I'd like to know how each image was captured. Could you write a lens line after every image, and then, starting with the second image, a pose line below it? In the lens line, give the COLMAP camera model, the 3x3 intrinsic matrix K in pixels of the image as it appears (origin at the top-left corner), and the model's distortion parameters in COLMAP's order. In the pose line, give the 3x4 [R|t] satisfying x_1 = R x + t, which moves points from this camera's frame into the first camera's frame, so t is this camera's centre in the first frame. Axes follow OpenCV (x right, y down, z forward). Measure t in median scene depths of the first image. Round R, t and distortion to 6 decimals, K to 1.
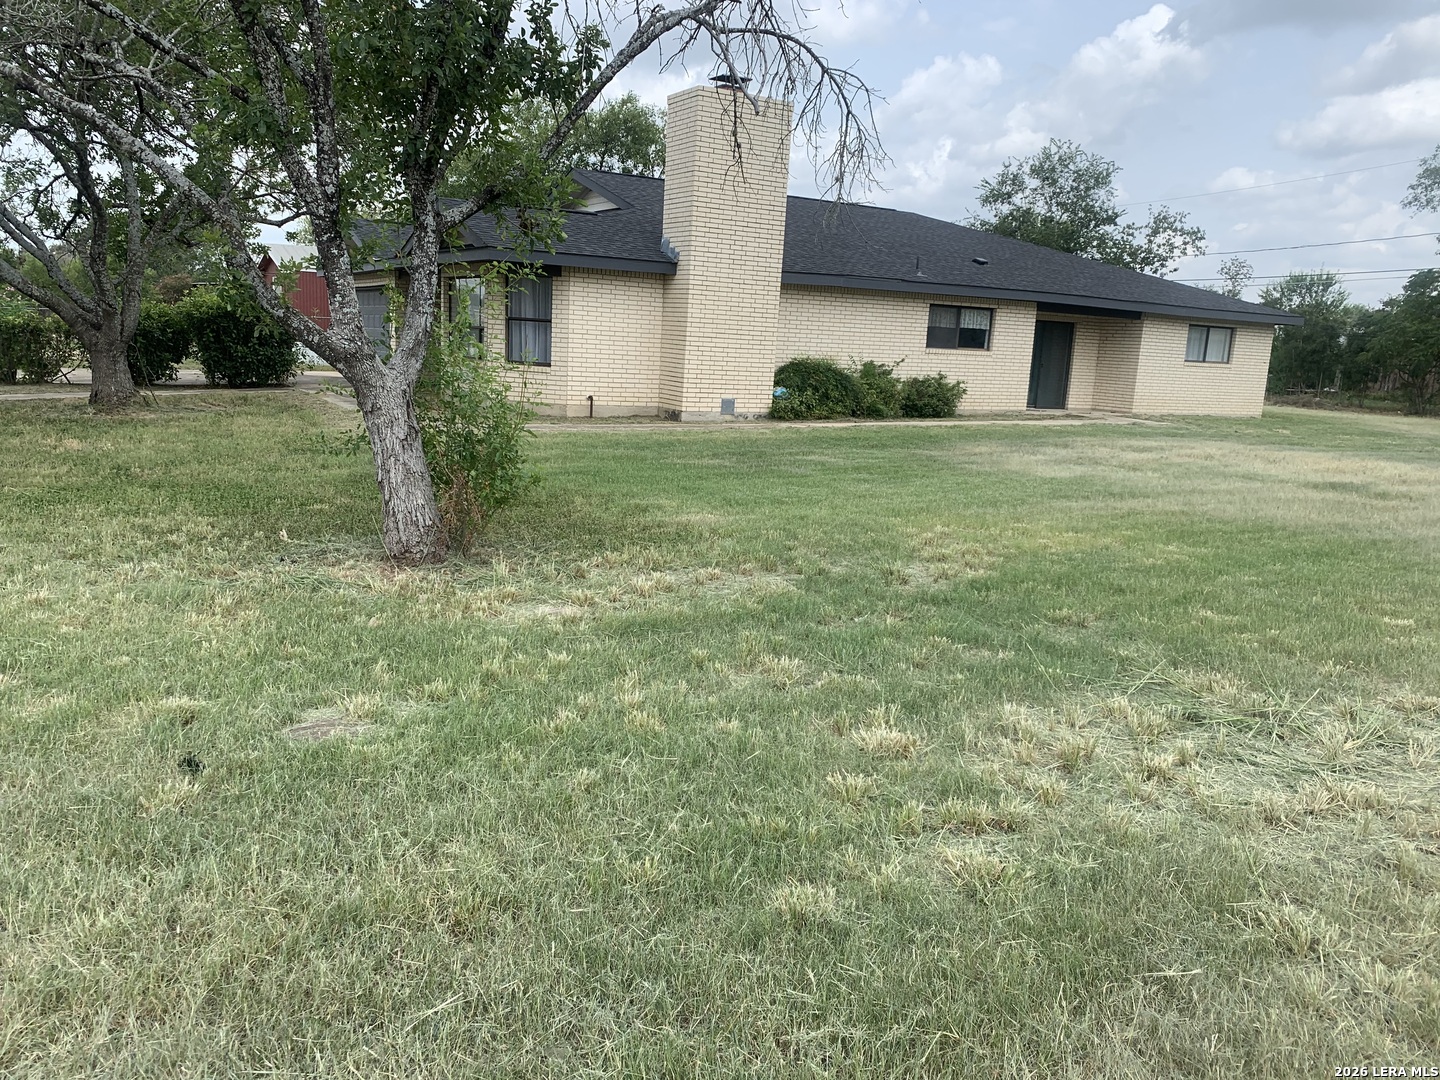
lens RADIAL K [[1087.0, 0, 714.1], [0, 1087.0, 545.3], [0, 0, 1]] dist [0.008099, -0.023741]
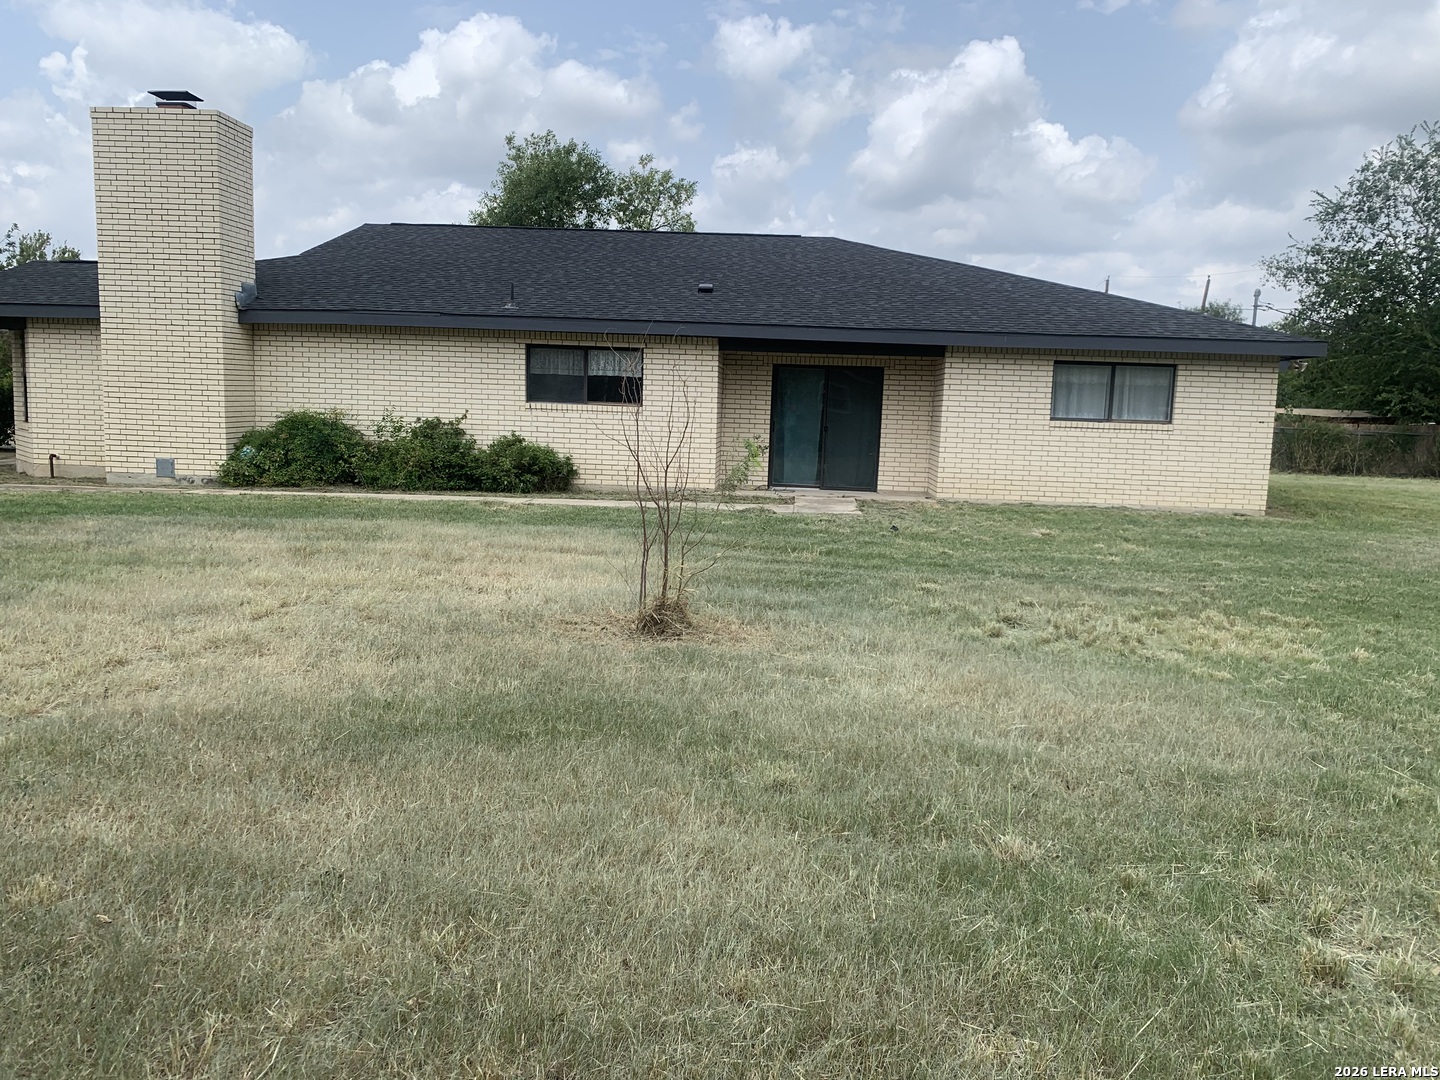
lens RADIAL K [[1087.0, 0, 721.6], [0, 1087.0, 537.8], [0, 0, 1]] dist [0.008099, -0.023741]
pose [[0.851088, 0.042055, -0.523336, 0.790386], [-0.090482, 0.993621, -0.067302, -0.052063], [0.517167, 0.104633, 0.849464, 0.476501]]
